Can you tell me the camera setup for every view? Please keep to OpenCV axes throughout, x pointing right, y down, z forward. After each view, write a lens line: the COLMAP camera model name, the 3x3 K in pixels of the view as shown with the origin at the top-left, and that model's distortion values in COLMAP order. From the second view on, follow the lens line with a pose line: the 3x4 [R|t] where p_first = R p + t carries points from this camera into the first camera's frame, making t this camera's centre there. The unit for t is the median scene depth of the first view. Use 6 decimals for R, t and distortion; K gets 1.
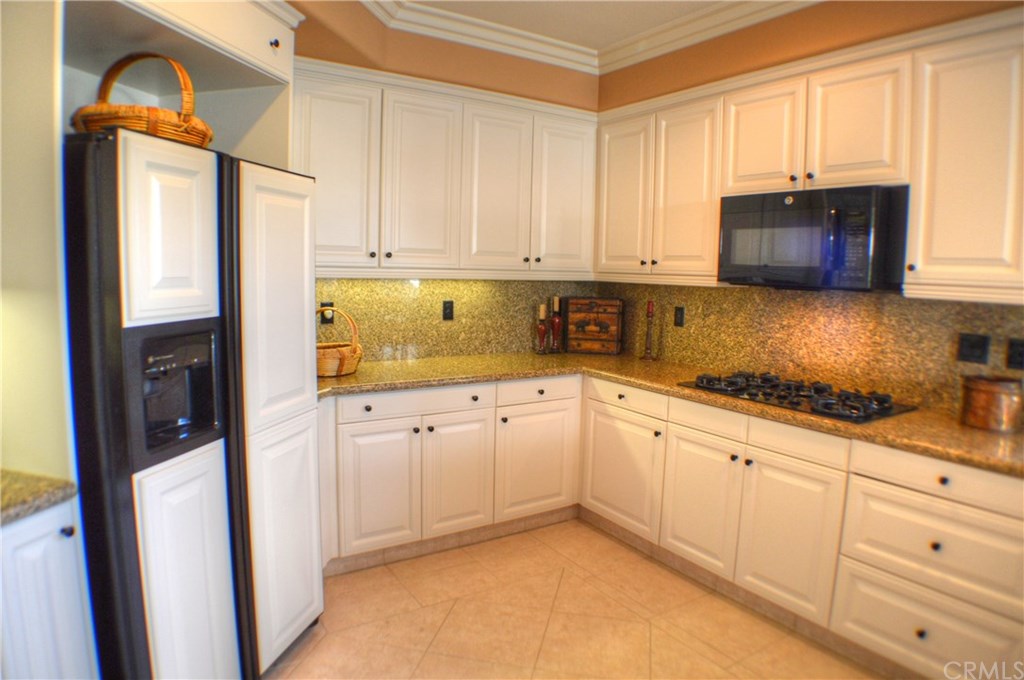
lens RADIAL K [[623.3, 0, 514.5], [0, 623.3, 333.6], [0, 0, 1]] dist [-0.129444, 0.028998]
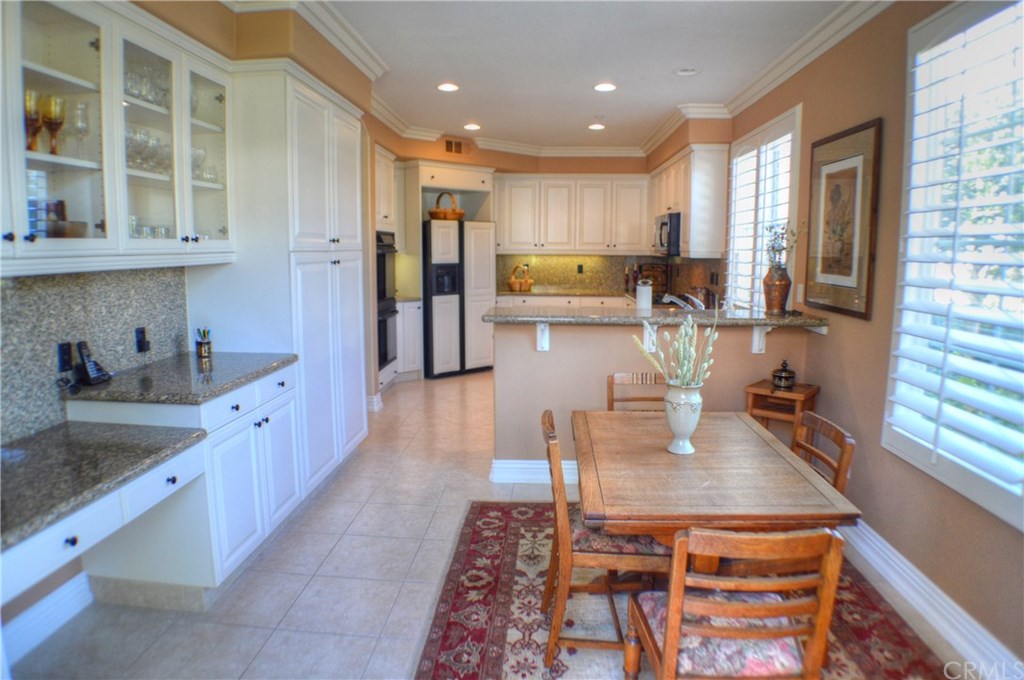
lens RADIAL K [[623.3, 0, 511.2], [0, 623.3, 337.3], [0, 0, 1]] dist [-0.129444, 0.028998]
pose [[0.802496, 0.061993, -0.593429, 1.181606], [-0.046438, 0.998060, 0.041464, 0.145516], [0.594848, -0.005717, 0.803818, -1.088017]]
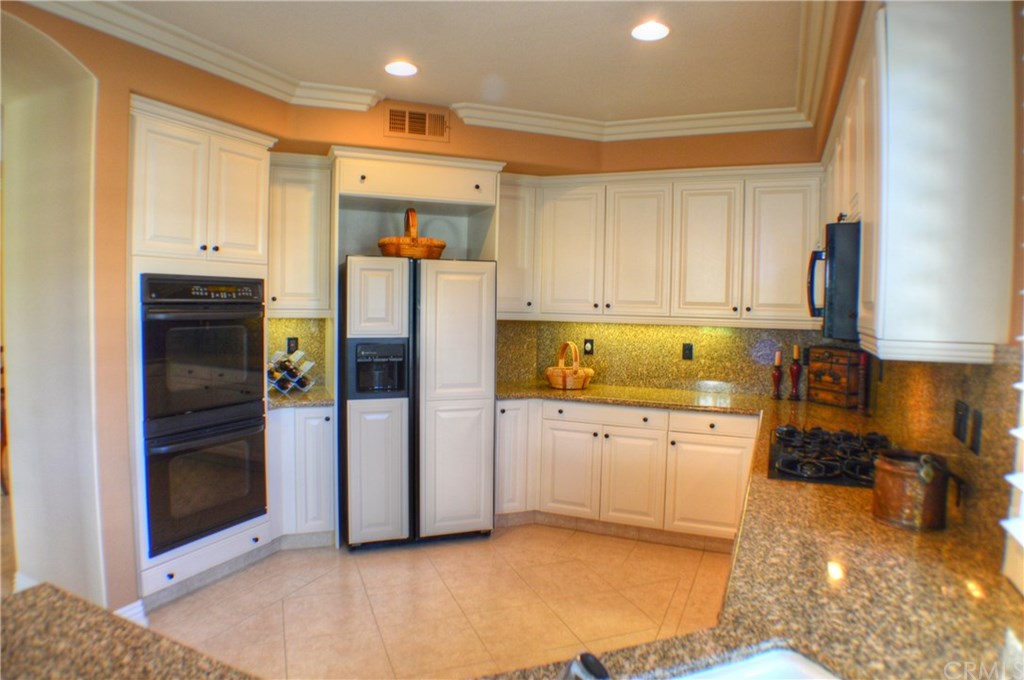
lens RADIAL K [[623.3, 0, 512.3], [0, 623.3, 334.7], [0, 0, 1]] dist [-0.129444, 0.028998]
pose [[0.544673, 0.030002, -0.838112, 0.792505], [-0.093247, 0.995330, -0.024970, -0.009427], [0.833448, 0.091752, 0.544927, 0.081258]]
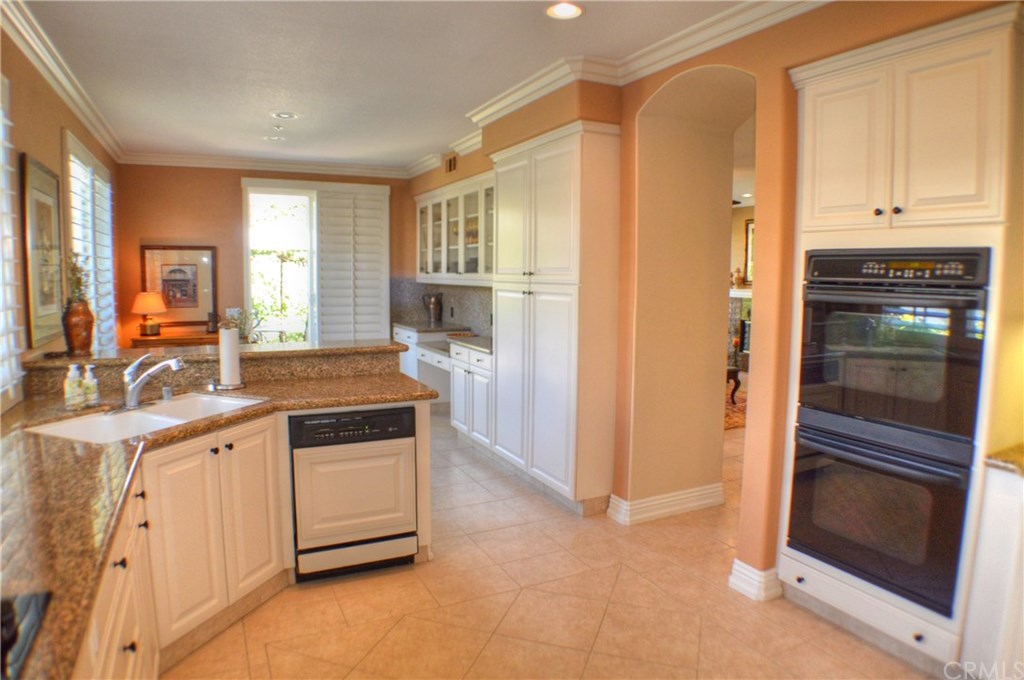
lens RADIAL K [[623.3, 0, 510.3], [0, 623.3, 337.7], [0, 0, 1]] dist [-0.129444, 0.028998]
pose [[-0.992066, -0.044015, 0.117764, 0.134766], [-0.018424, 0.977497, 0.210143, -0.109778], [-0.124363, 0.206306, -0.970552, 0.900663]]
